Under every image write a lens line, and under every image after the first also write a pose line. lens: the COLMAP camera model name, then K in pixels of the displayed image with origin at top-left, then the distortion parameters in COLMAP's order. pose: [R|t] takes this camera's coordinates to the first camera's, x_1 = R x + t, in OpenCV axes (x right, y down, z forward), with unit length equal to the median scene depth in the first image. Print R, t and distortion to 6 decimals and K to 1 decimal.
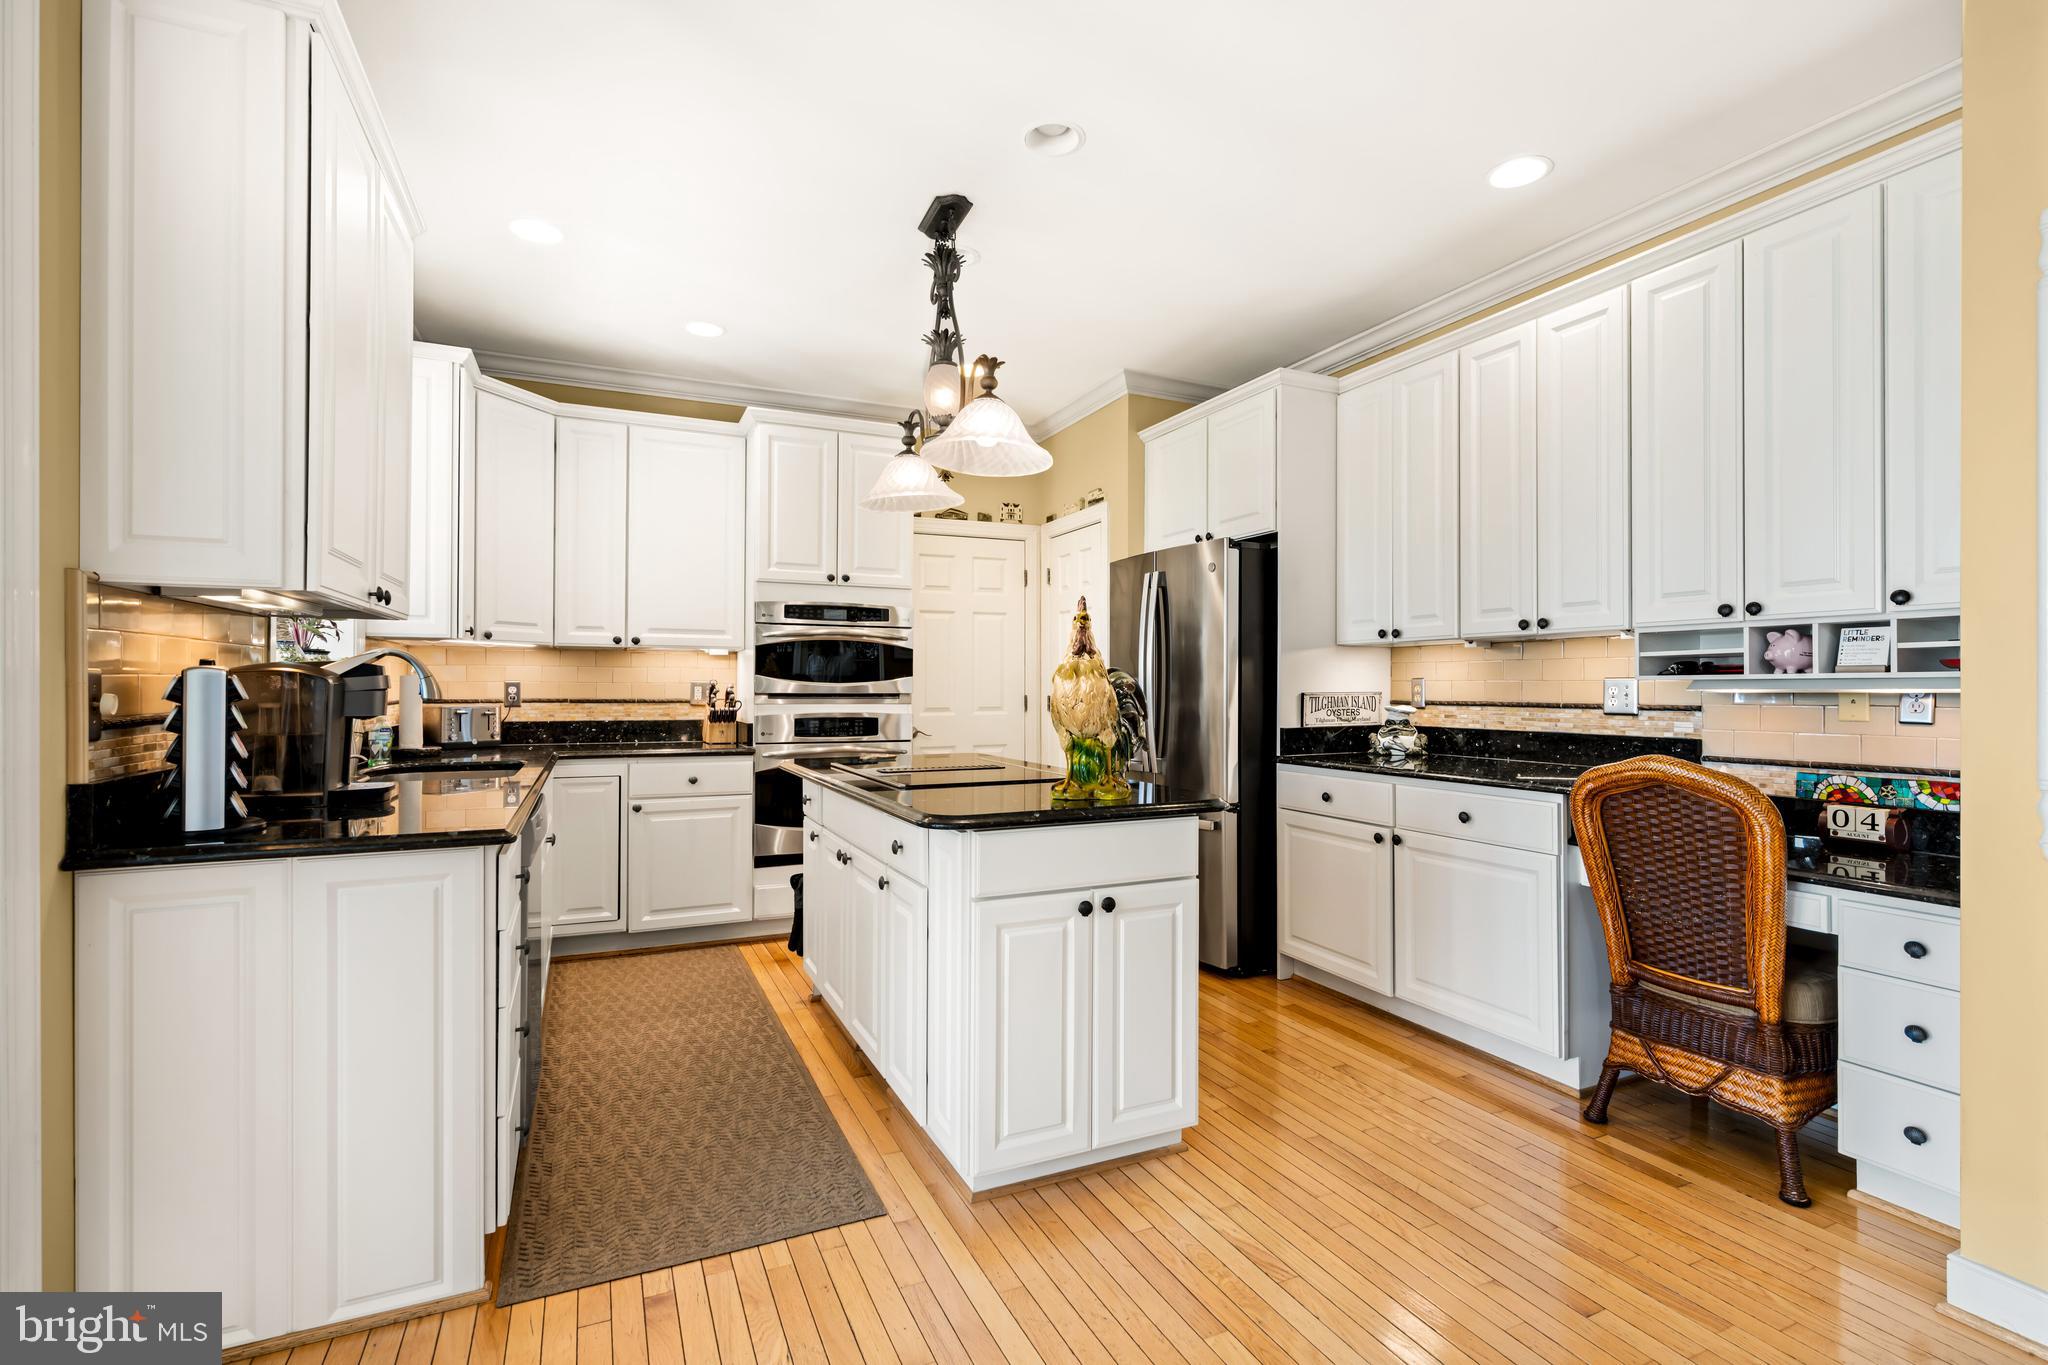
lens RADIAL K [[940.7, 0, 1019.6], [0, 940.7, 682.9], [0, 0, 1]] dist [-0.001910, -0.000575]
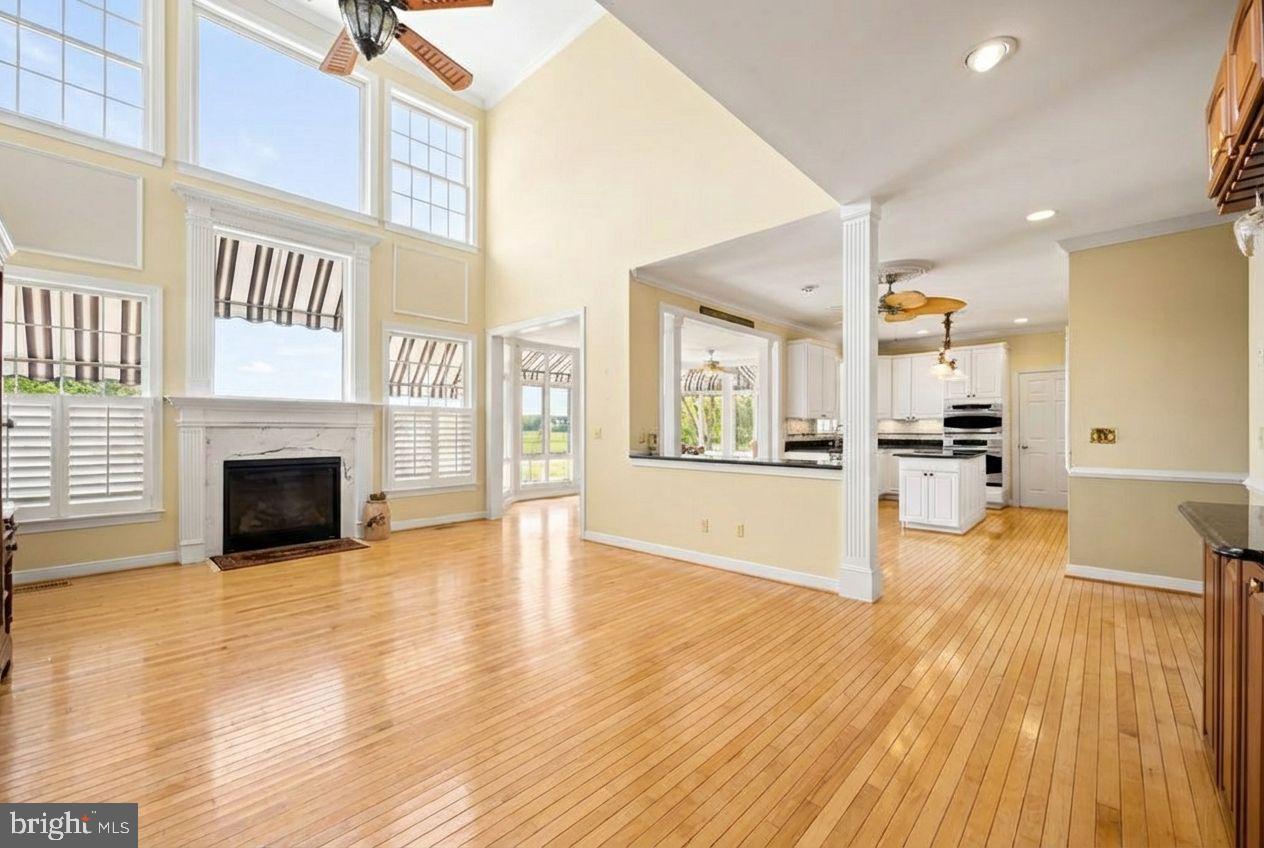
lens RADIAL K [[498.4, 0, 639.8], [0, 498.4, 427.5], [0, 0, 1]] dist [-0.000634, -0.000190]
pose [[0.378986, -0.004494, -0.925391, 0.931427], [0.002373, 0.999990, -0.003884, -0.000388], [0.925399, -0.000724, 0.378993, -0.676186]]
